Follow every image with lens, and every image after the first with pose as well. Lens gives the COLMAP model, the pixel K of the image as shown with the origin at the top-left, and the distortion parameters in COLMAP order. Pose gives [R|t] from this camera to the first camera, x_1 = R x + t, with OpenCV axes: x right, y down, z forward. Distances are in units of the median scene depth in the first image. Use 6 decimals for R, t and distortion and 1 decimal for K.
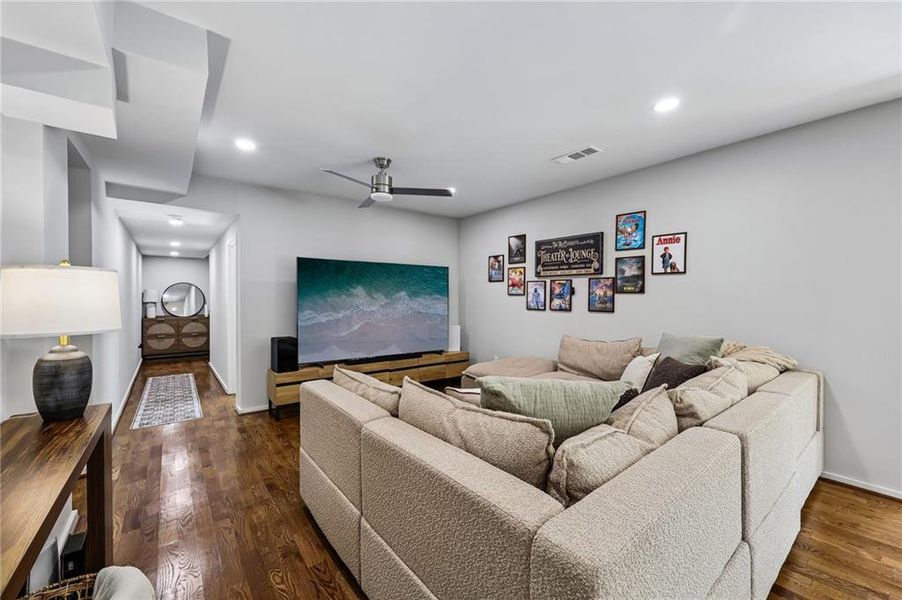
lens RADIAL K [[367.4, 0, 445.8], [0, 367.4, 300.3], [0, 0, 1]] dist [-0.001508, 0.000827]
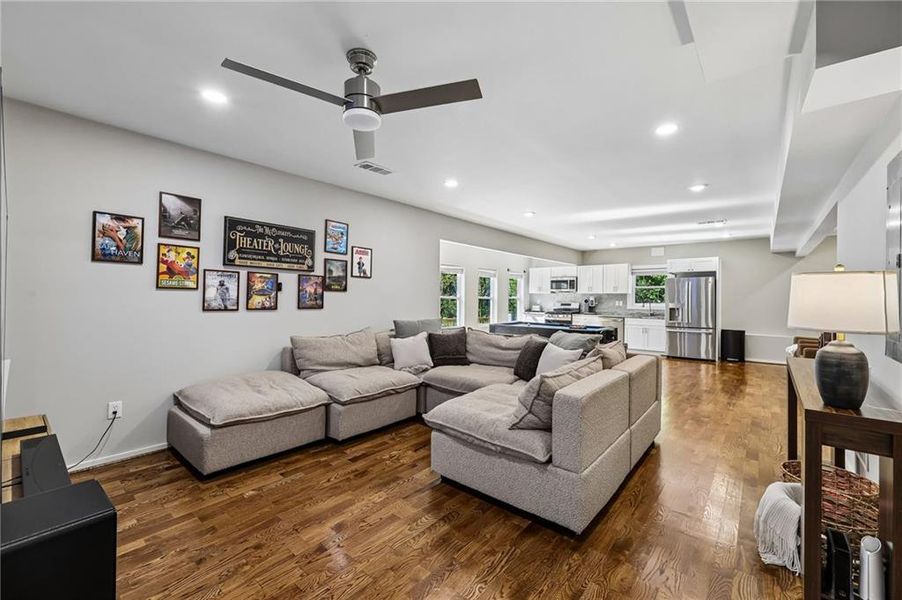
lens RADIAL K [[367.4, 0, 450.1], [0, 367.4, 296.5], [0, 0, 1]] dist [-0.001508, 0.000827]
pose [[-0.218530, -0.003718, 0.975823, -0.622820], [-0.006494, 0.999976, 0.002356, -0.006849], [-0.975809, -0.005822, -0.218549, 0.802592]]
